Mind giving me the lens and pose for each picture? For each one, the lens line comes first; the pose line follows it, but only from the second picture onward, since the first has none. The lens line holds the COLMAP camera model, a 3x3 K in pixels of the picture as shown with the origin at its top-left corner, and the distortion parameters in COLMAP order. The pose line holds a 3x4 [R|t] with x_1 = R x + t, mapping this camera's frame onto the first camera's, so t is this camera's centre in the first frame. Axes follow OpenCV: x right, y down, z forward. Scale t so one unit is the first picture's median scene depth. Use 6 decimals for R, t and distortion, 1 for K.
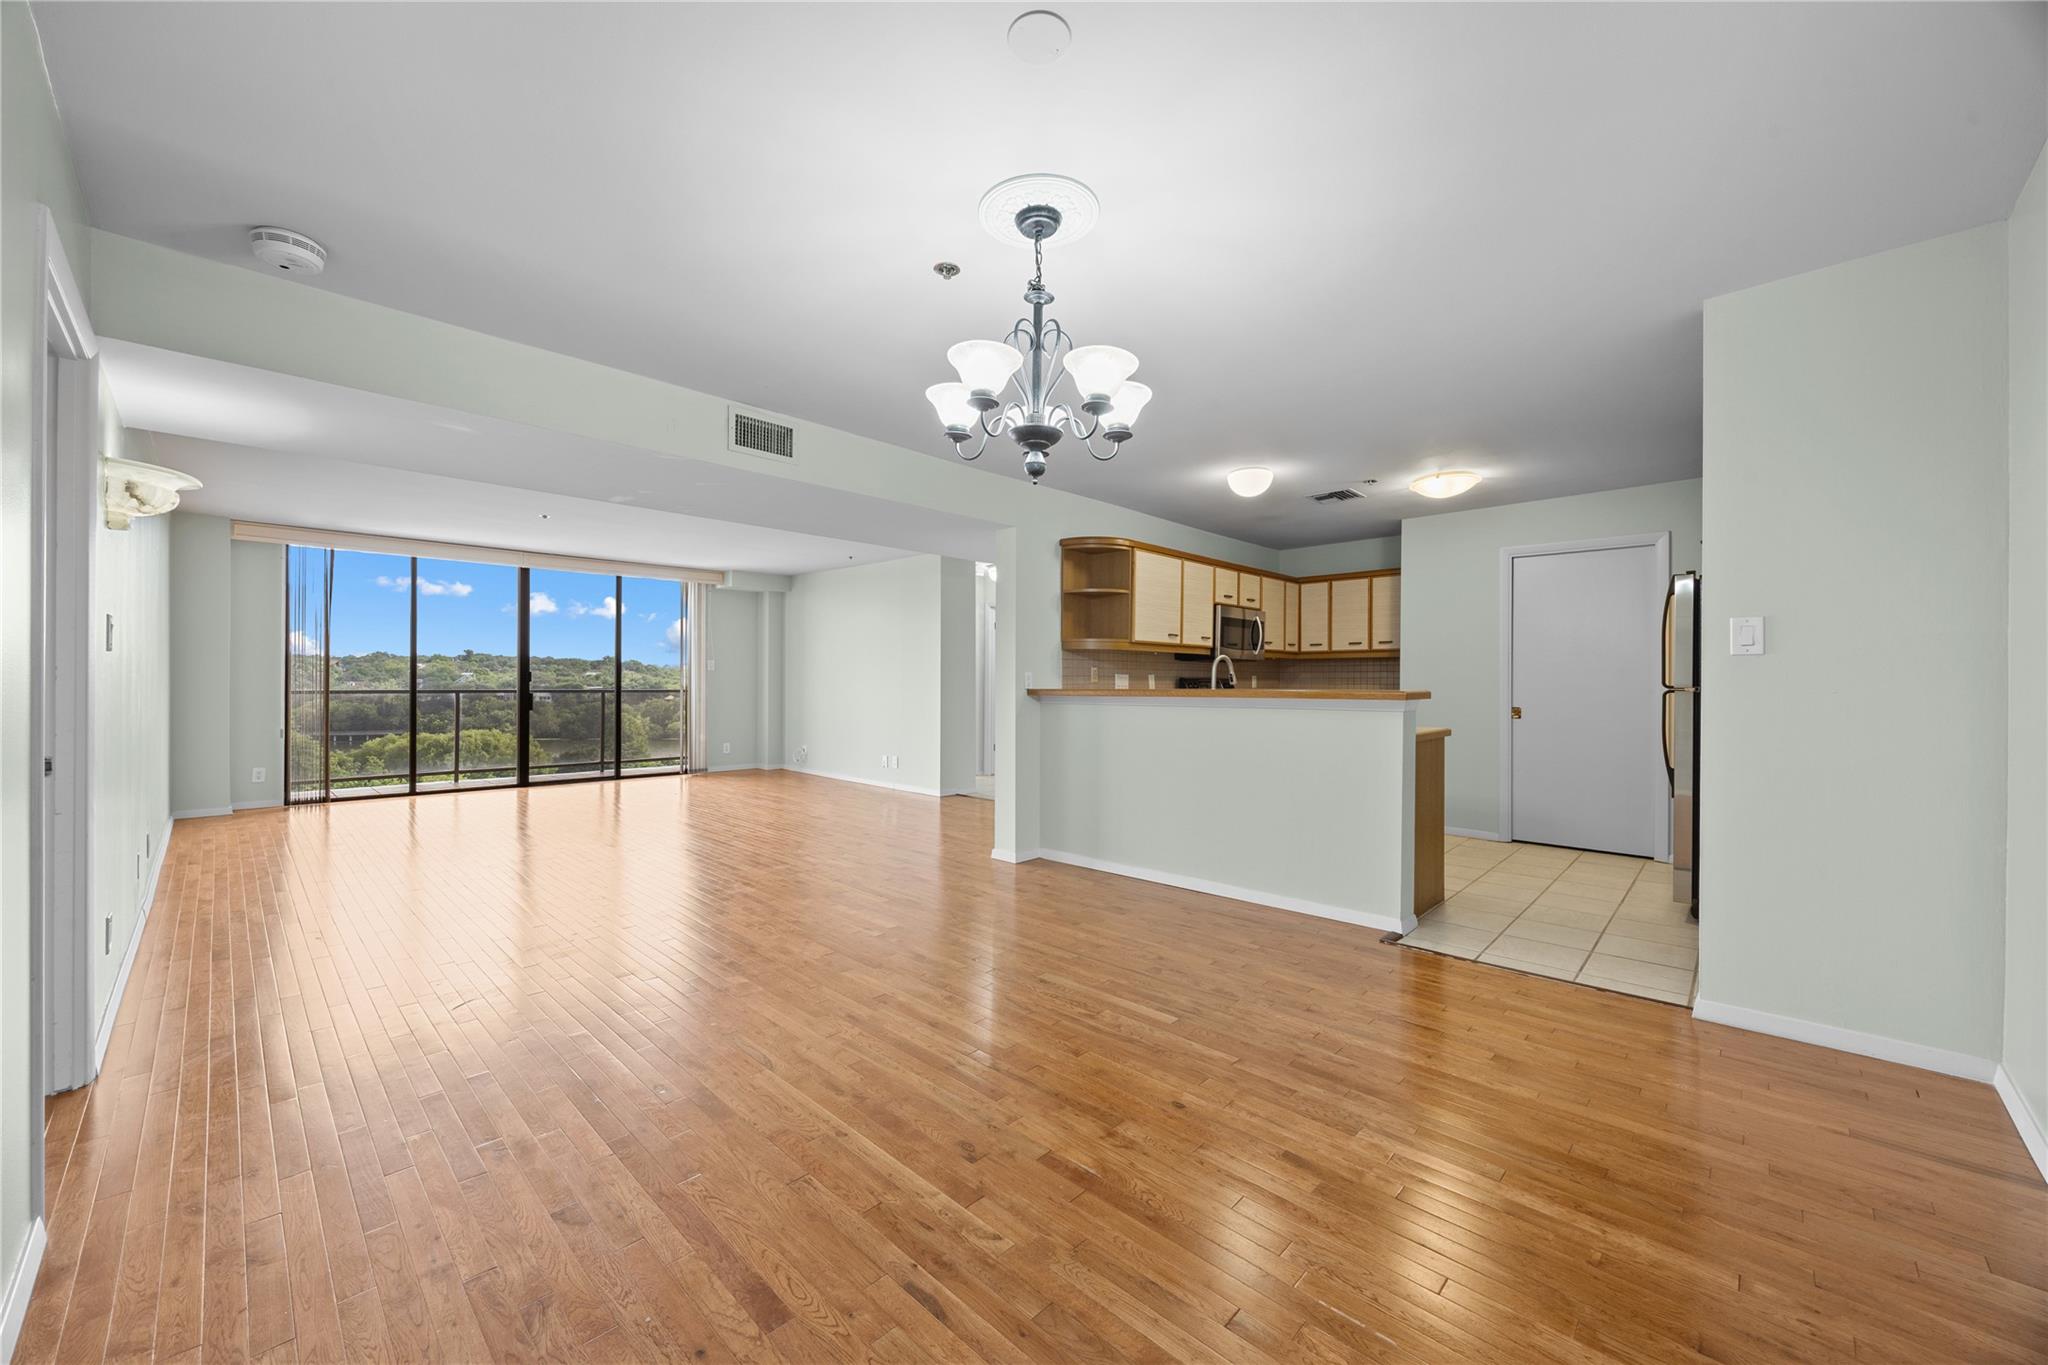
lens RADIAL K [[776.4, 0, 1017.8], [0, 776.4, 682.9], [0, 0, 1]] dist [-0.004985, 0.001216]
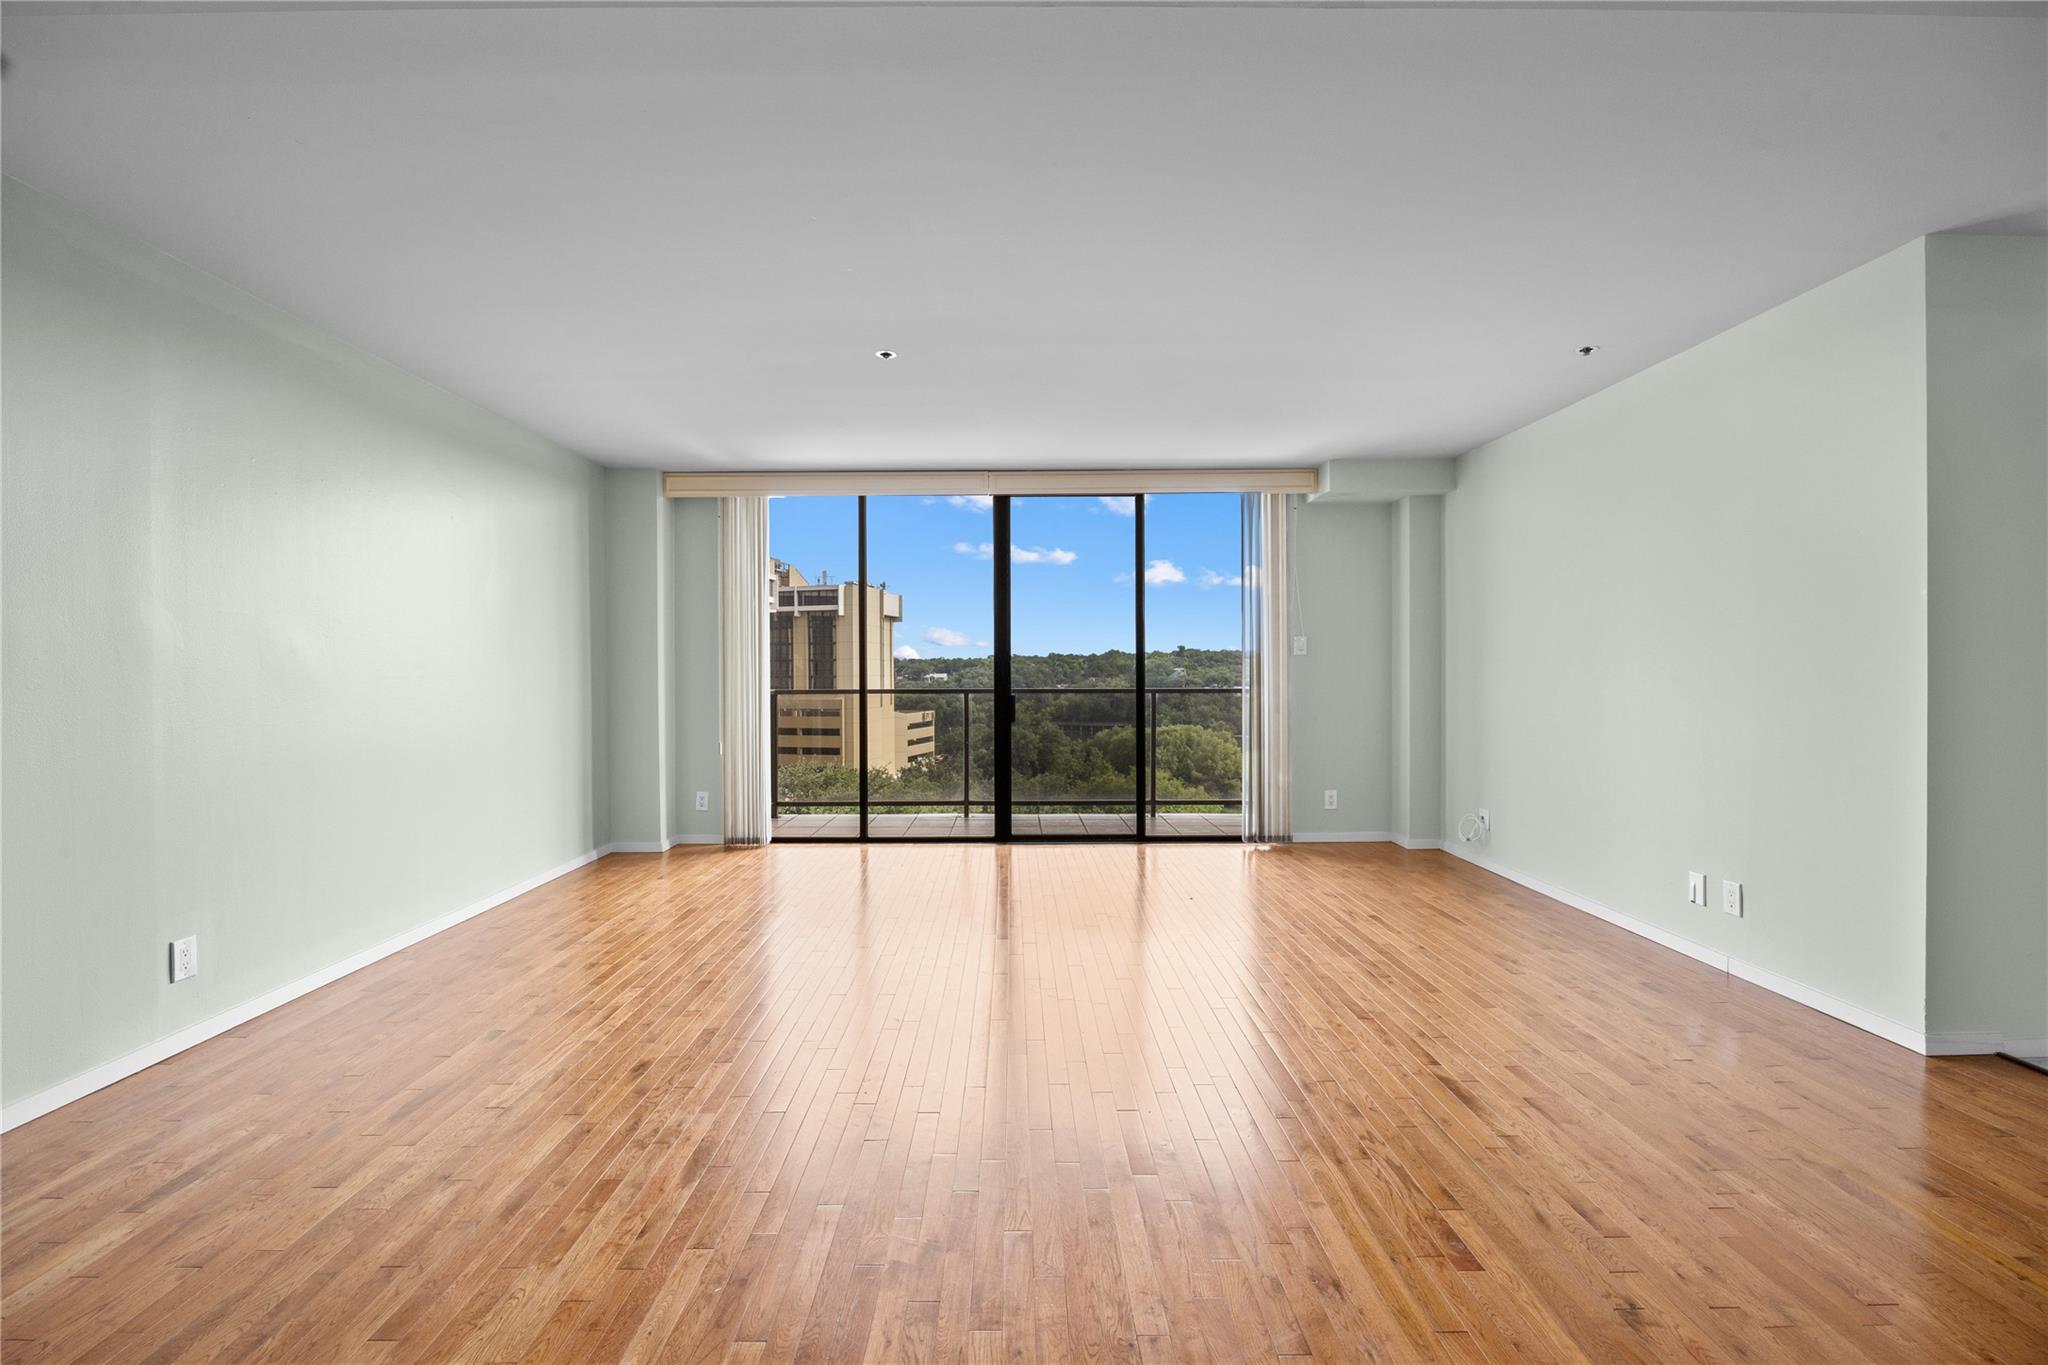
lens RADIAL K [[908.7, 0, 1019.4], [0, 908.7, 681.2], [0, 0, 1]] dist [-0.011759, 0.000118]
pose [[0.699476, -0.002486, -0.714652, -0.090420], [0.005909, 0.999980, 0.002304, 0.000053], [0.714632, -0.005834, 0.699477, 0.473409]]
